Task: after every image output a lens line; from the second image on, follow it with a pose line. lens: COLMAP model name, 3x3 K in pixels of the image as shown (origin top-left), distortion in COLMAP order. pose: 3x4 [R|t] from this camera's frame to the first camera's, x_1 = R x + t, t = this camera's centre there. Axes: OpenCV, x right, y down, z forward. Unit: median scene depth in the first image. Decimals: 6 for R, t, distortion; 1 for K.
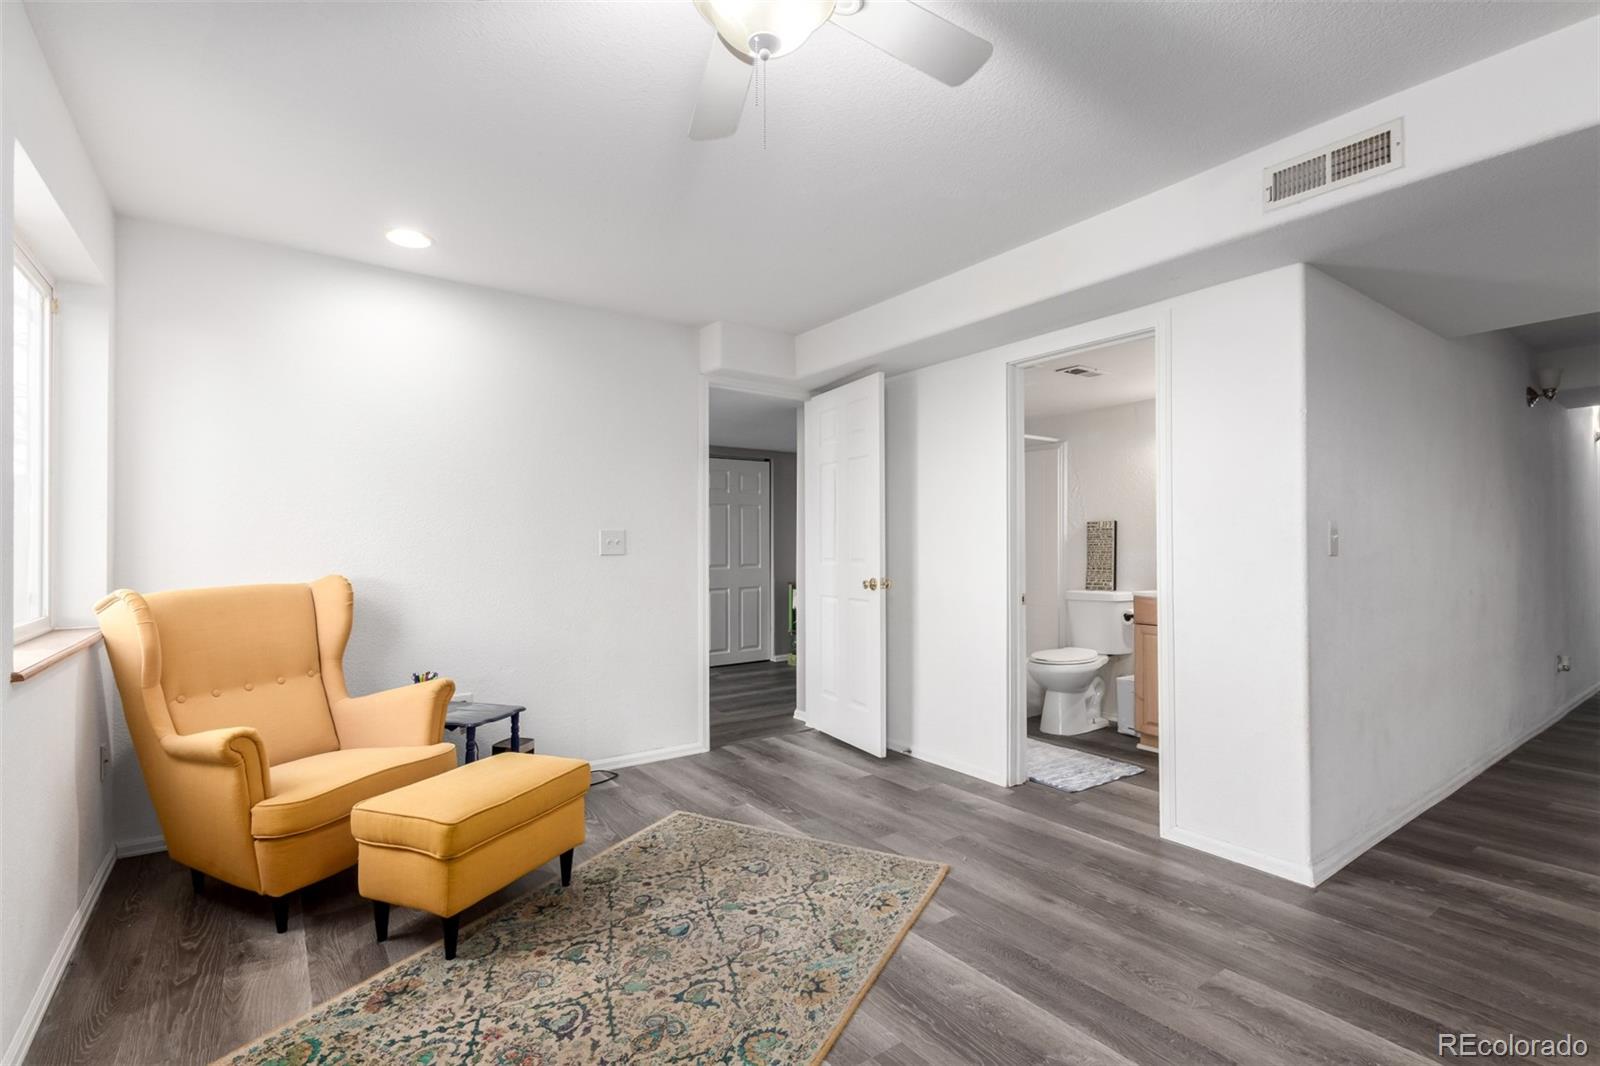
lens RADIAL K [[738.6, 0, 801.0], [0, 738.6, 539.4], [0, 0, 1]] dist [0.007937, -0.004083]
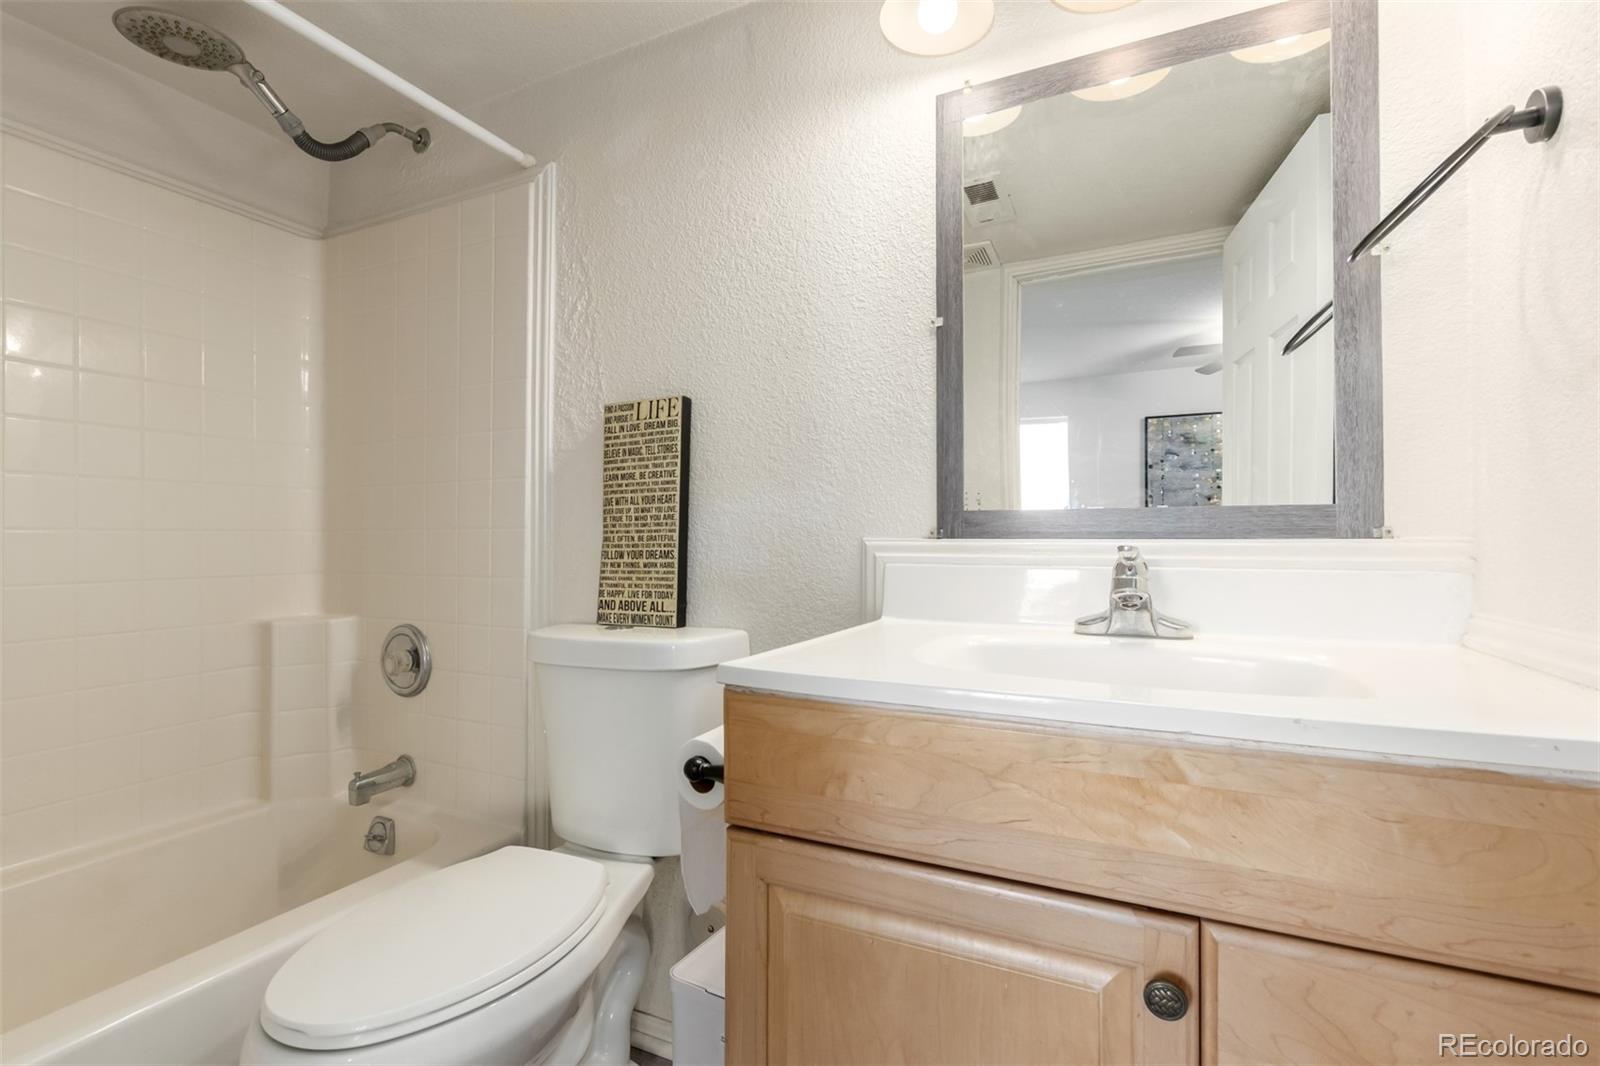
lens RADIAL K [[738.6, 0, 800.3], [0, 738.6, 532.1], [0, 0, 1]] dist [0.007937, -0.004083]
pose [[0.889005, 0.005308, 0.457866, 0.327476], [-0.007589, 0.999966, 0.003143, 0.029010], [-0.457834, -0.006269, 0.889016, 0.706667]]
